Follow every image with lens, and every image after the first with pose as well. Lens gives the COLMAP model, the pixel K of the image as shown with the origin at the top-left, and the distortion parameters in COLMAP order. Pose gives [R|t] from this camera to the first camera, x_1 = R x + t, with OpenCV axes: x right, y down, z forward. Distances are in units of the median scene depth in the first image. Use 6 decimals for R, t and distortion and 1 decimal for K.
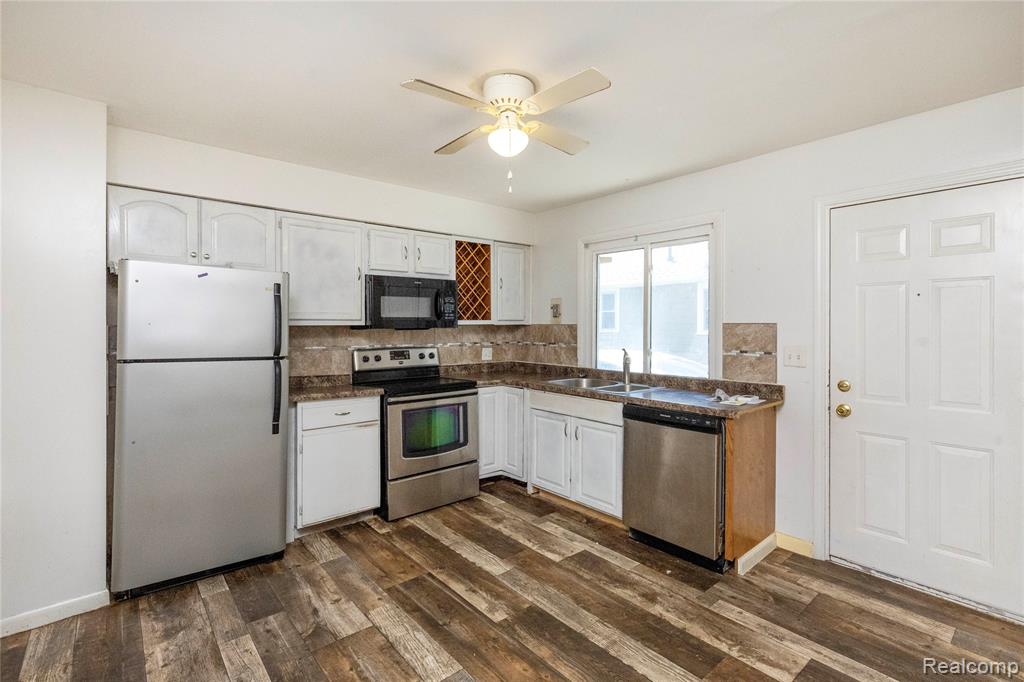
lens RADIAL K [[478.7, 0, 527.3], [0, 478.7, 315.0], [0, 0, 1]] dist [0.003205, -0.001568]
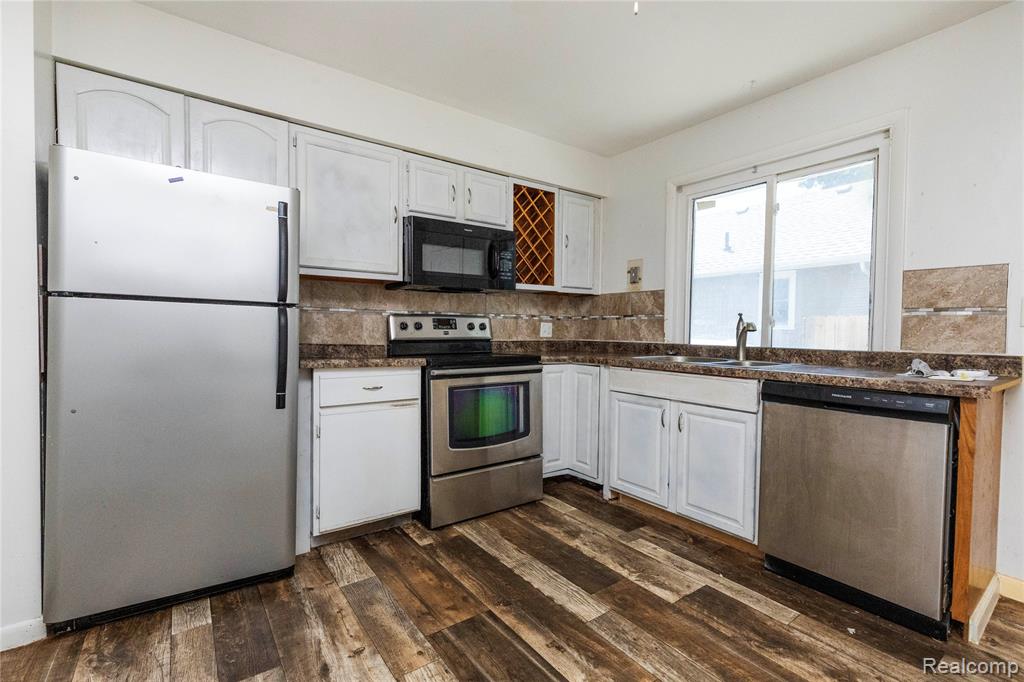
lens RADIAL K [[478.7, 0, 530.6], [0, 478.7, 326.9], [0, 0, 1]] dist [0.003205, -0.001568]
pose [[0.997498, 0.013316, -0.069423, -0.083527], [-0.011560, 0.999604, 0.025638, 0.086483], [0.069737, -0.024772, 0.997258, 0.260314]]
